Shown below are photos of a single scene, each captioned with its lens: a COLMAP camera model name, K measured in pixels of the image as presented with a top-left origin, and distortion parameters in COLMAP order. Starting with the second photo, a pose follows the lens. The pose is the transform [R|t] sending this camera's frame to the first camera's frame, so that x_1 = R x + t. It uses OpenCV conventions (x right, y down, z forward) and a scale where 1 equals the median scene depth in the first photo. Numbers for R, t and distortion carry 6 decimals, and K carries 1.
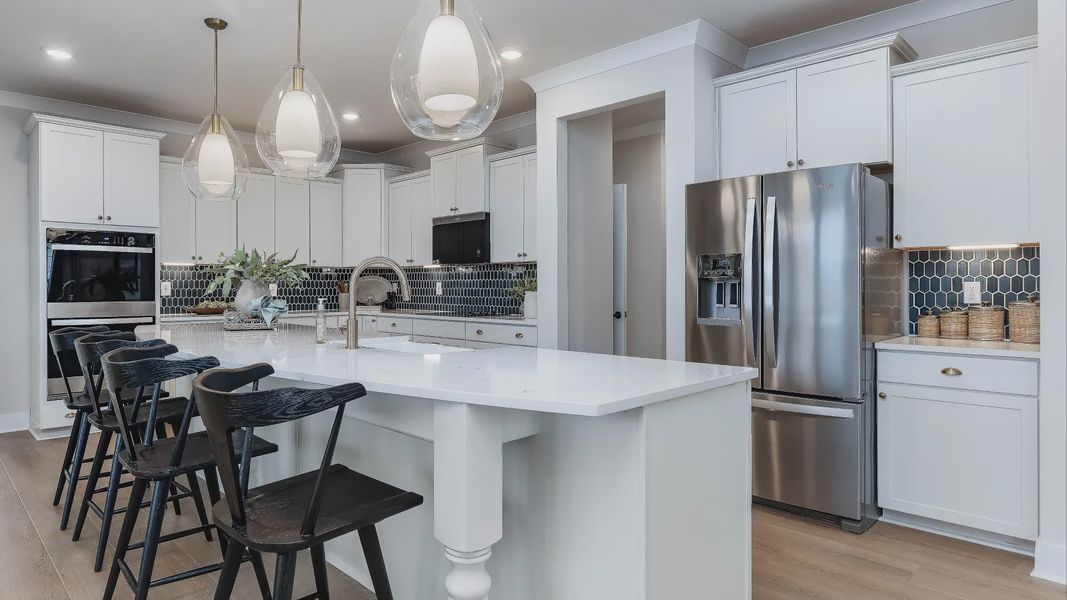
lens RADIAL K [[606.4, 0, 477.3], [0, 606.4, 291.2], [0, 0, 1]] dist [-0.000947, -0.000509]
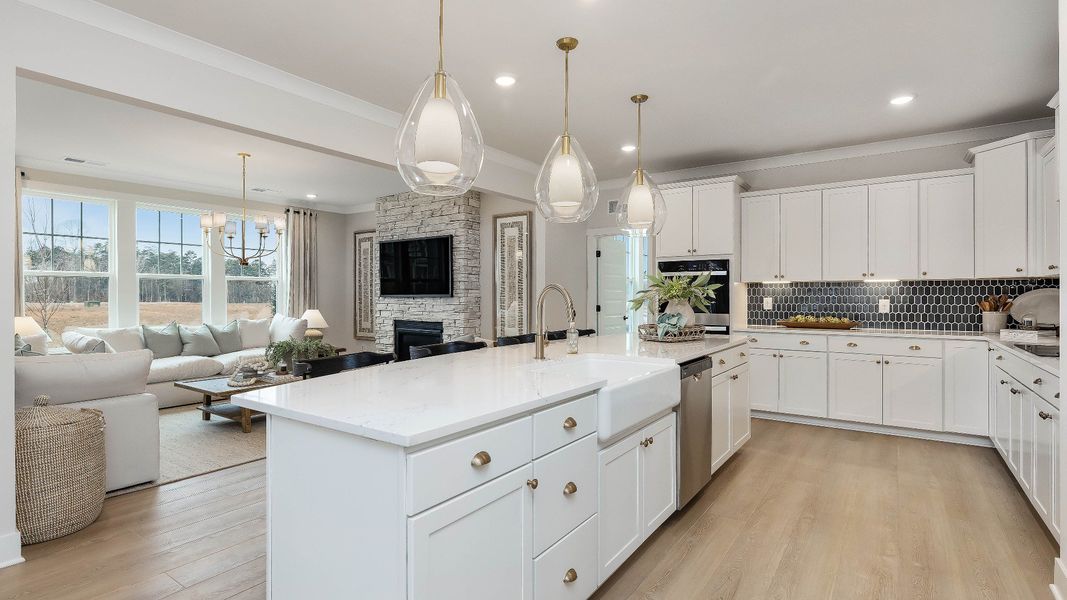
lens RADIAL K [[525.3, 0, 531.6], [0, 525.3, 294.5], [0, 0, 1]] dist [0.009251, -0.000428]
pose [[0.229801, -0.002827, -0.973234, 0.594465], [-0.006690, 0.999968, -0.004485, -0.022795], [0.973215, 0.007542, 0.229775, 0.529510]]
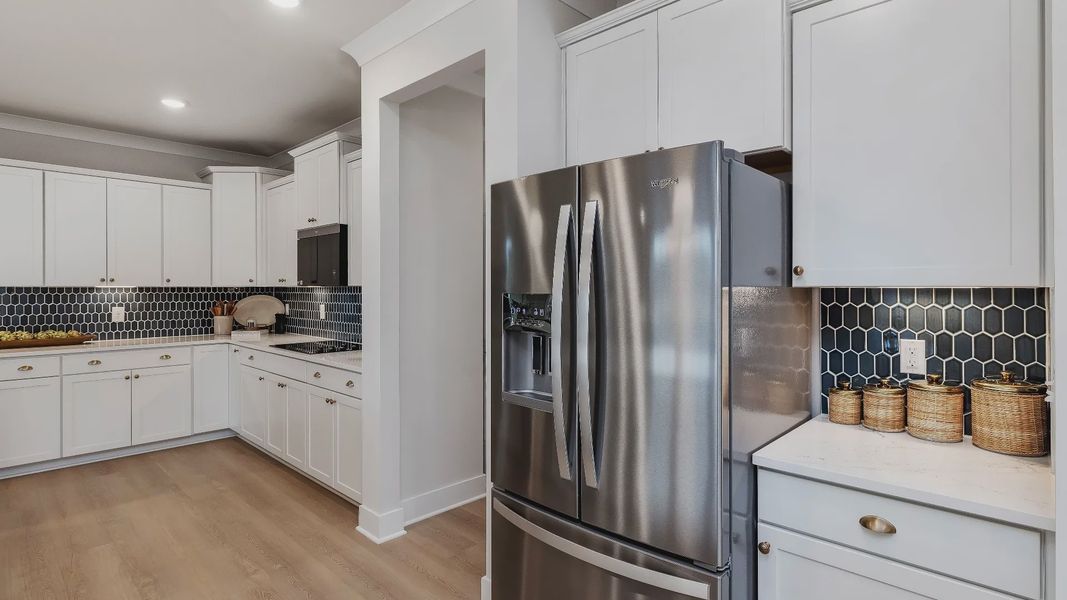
lens RADIAL K [[525.3, 0, 531.6], [0, 525.3, 294.5], [0, 0, 1]] dist [0.009251, -0.000428]
pose [[0.997861, -0.000655, 0.065362, 0.341983], [0.000390, 0.999992, 0.004073, -0.058866], [-0.065364, -0.004039, 0.997853, 0.424784]]
